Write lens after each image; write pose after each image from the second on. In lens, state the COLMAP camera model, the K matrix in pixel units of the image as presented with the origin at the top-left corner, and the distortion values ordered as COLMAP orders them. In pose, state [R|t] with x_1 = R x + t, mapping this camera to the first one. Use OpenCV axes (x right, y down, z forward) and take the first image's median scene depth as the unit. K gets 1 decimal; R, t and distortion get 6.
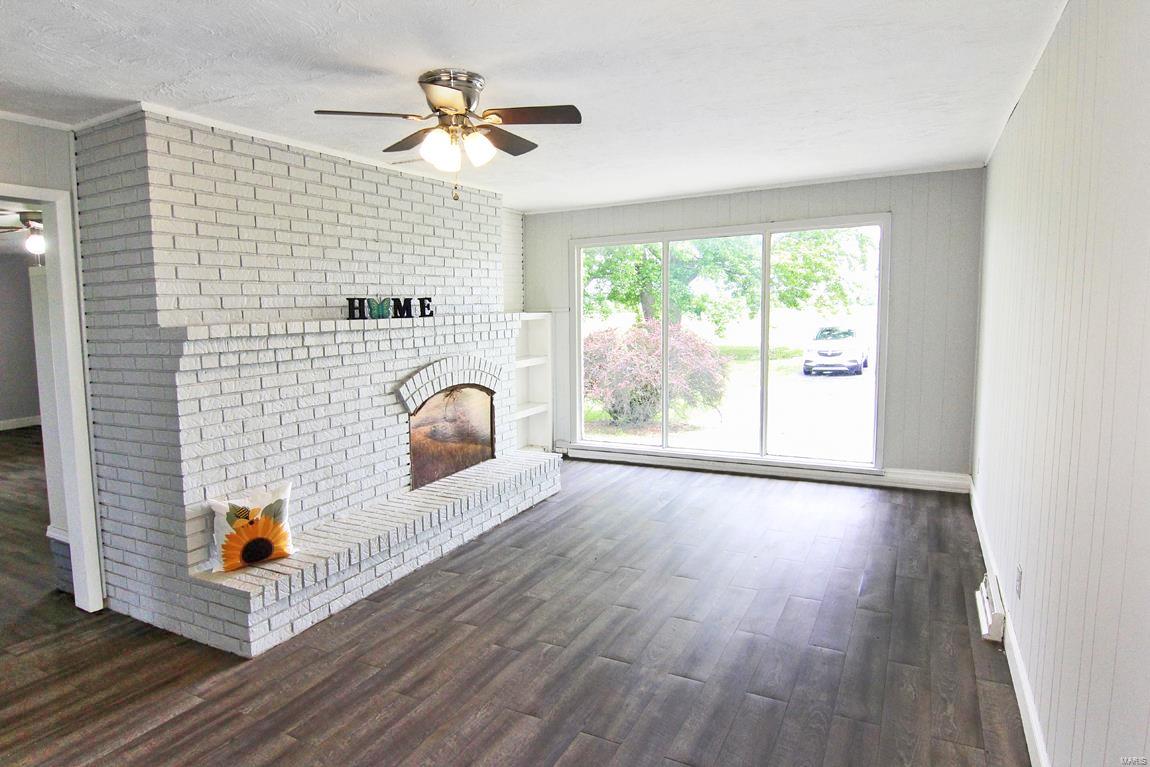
lens RADIAL K [[645.6, 0, 576.8], [0, 645.6, 386.9], [0, 0, 1]] dist [-0.001930, -0.008043]
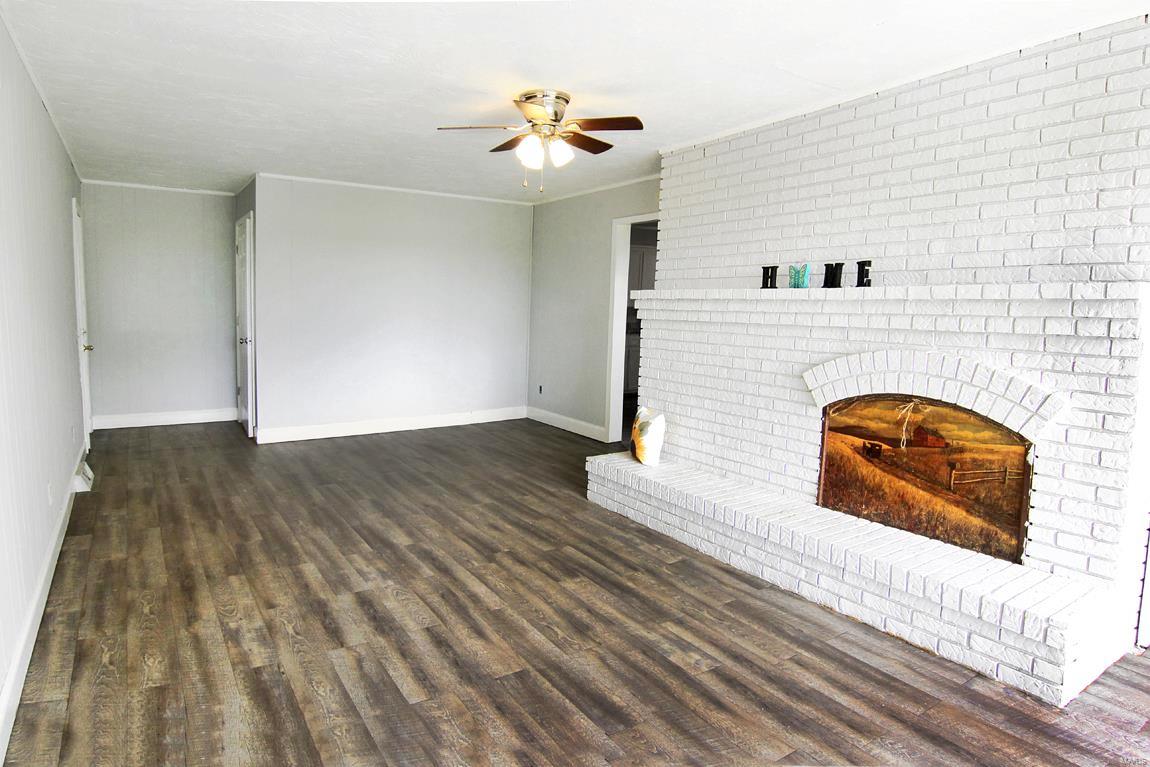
lens RADIAL K [[645.6, 0, 578.0], [0, 645.6, 373.1], [0, 0, 1]] dist [-0.001930, -0.008043]
pose [[-0.474004, 0.110954, -0.873504, 0.669565], [-0.109454, 0.976910, 0.183483, -0.134515], [0.873694, 0.182580, -0.450915, 1.274711]]
